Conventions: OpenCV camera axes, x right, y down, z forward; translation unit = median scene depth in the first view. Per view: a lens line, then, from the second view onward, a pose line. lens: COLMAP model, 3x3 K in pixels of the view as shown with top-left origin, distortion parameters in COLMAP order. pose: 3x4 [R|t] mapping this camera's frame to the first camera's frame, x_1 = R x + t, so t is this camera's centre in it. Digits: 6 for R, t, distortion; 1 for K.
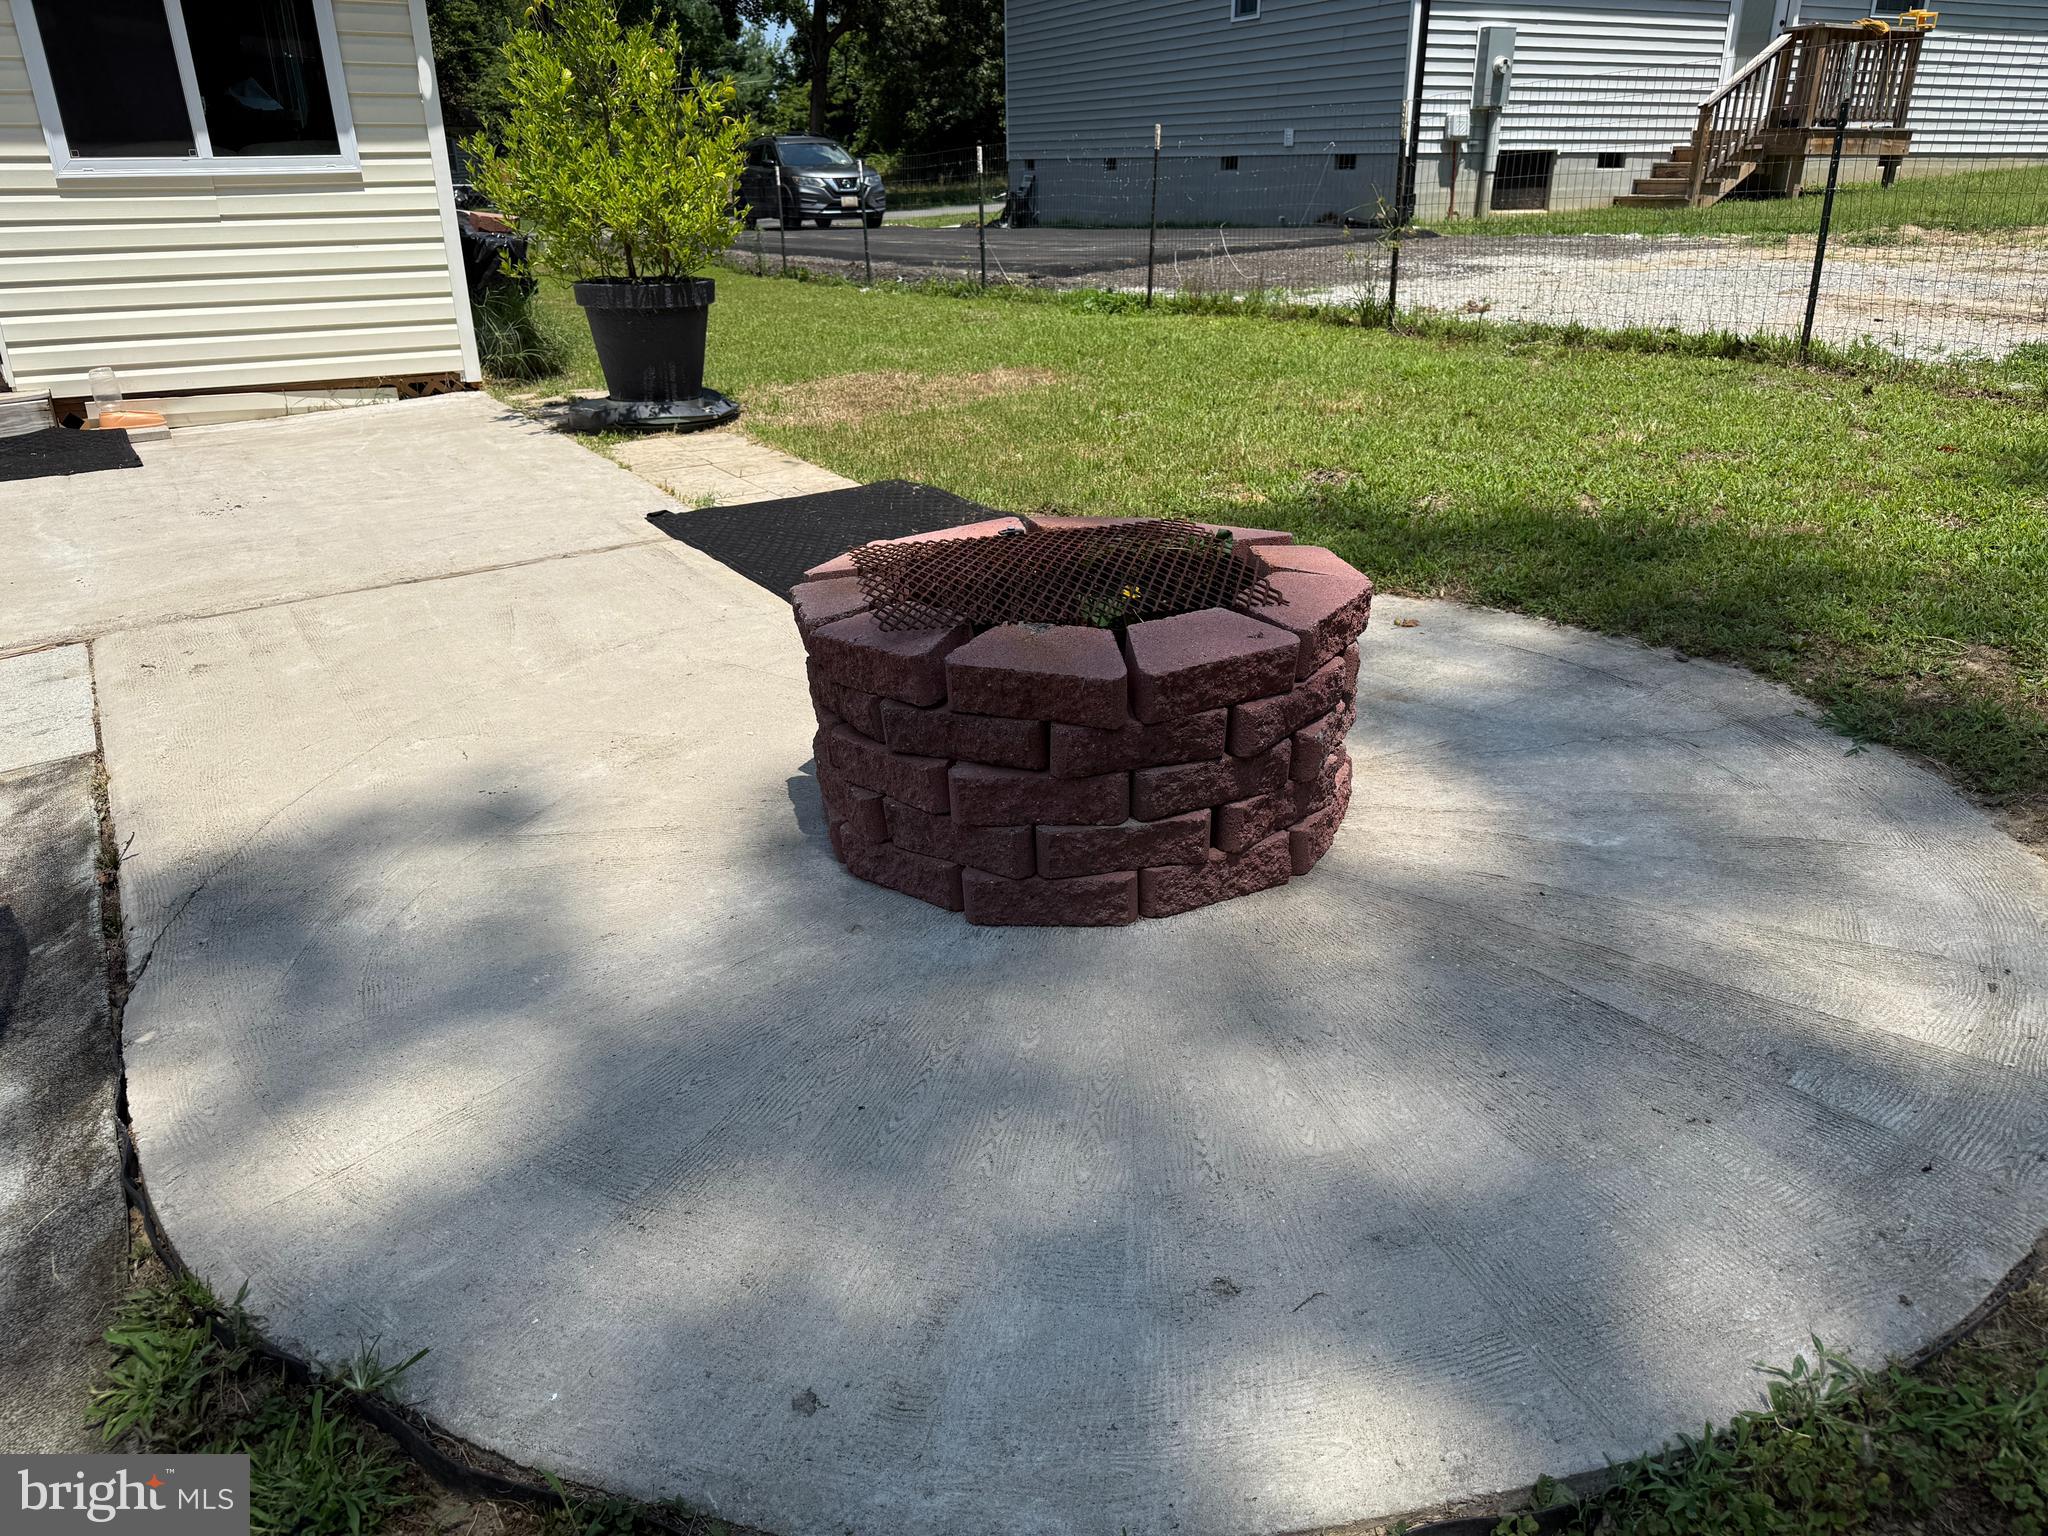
lens RADIAL K [[1463.0, 0, 1024.0], [0, 1463.0, 768.0], [0, 0, 1]] dist [0.003671, 0.006082]
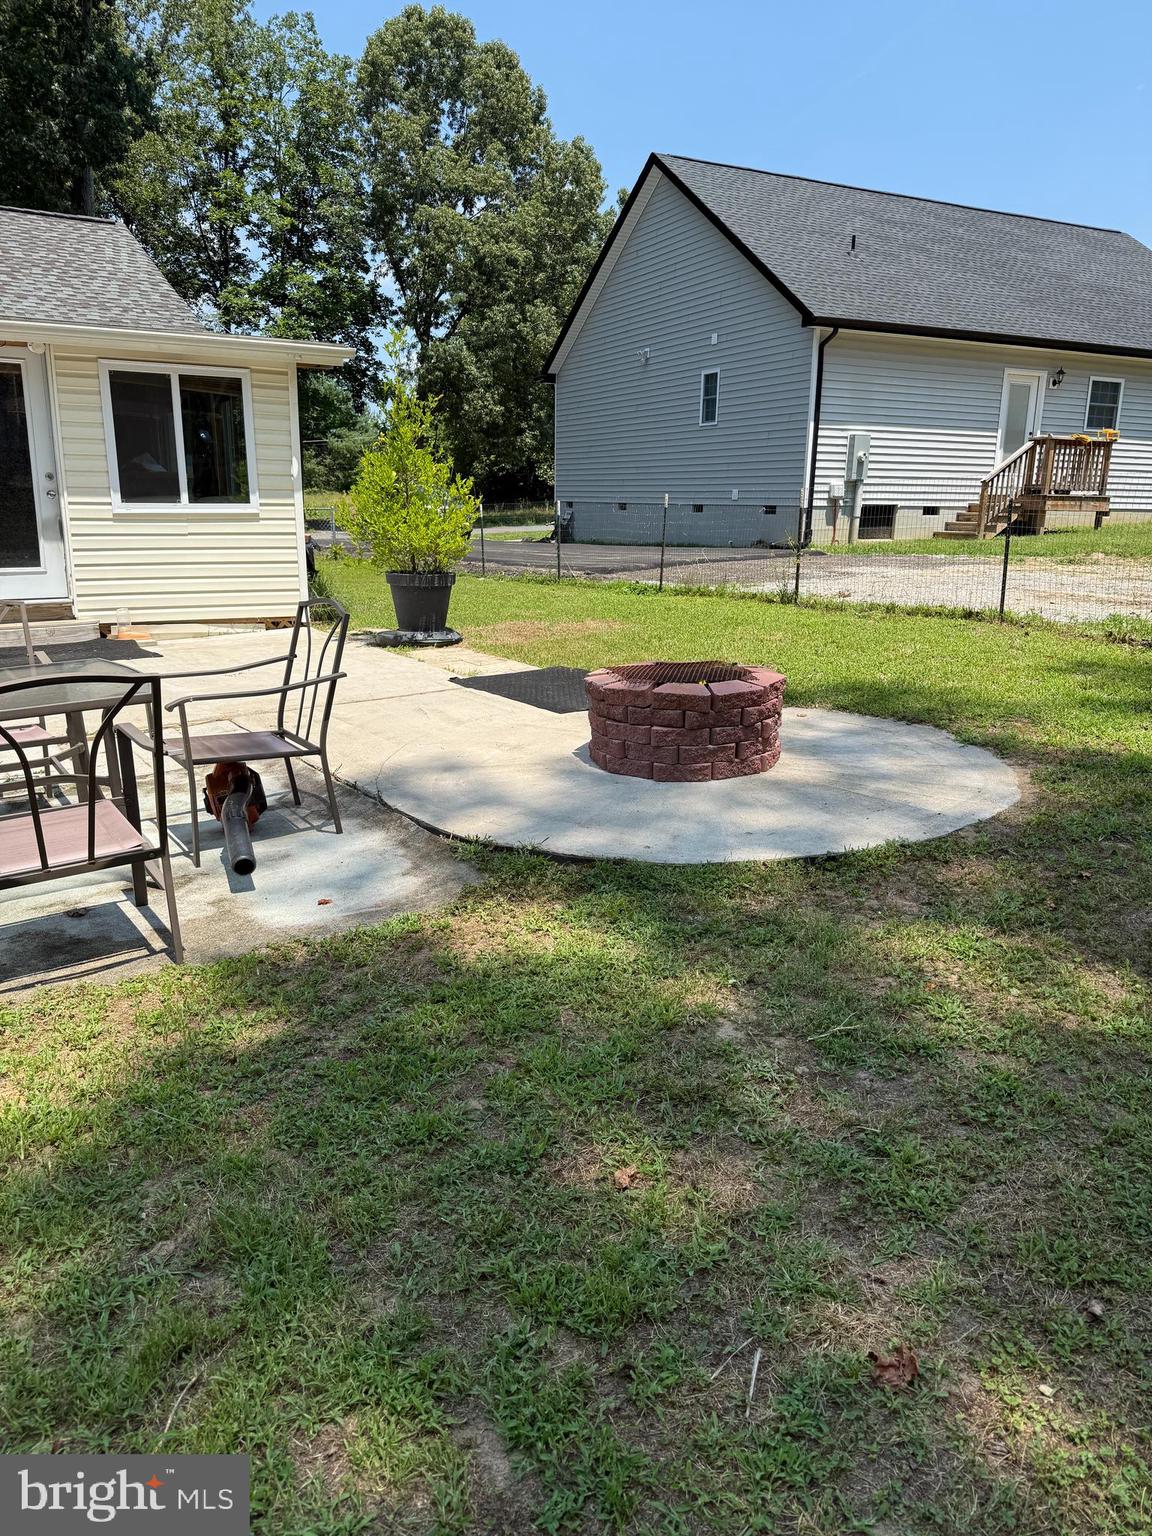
lens RADIAL K [[1042.9, 0, 576.0], [0, 1042.9, 768.0], [0, 0, 1]] dist [0.084919, 0.000451]
pose [[0.999443, 0.015080, 0.029770, -0.037844], [-0.010788, 0.990179, -0.139389, 0.054083], [-0.031579, 0.138990, 0.989790, -0.161543]]
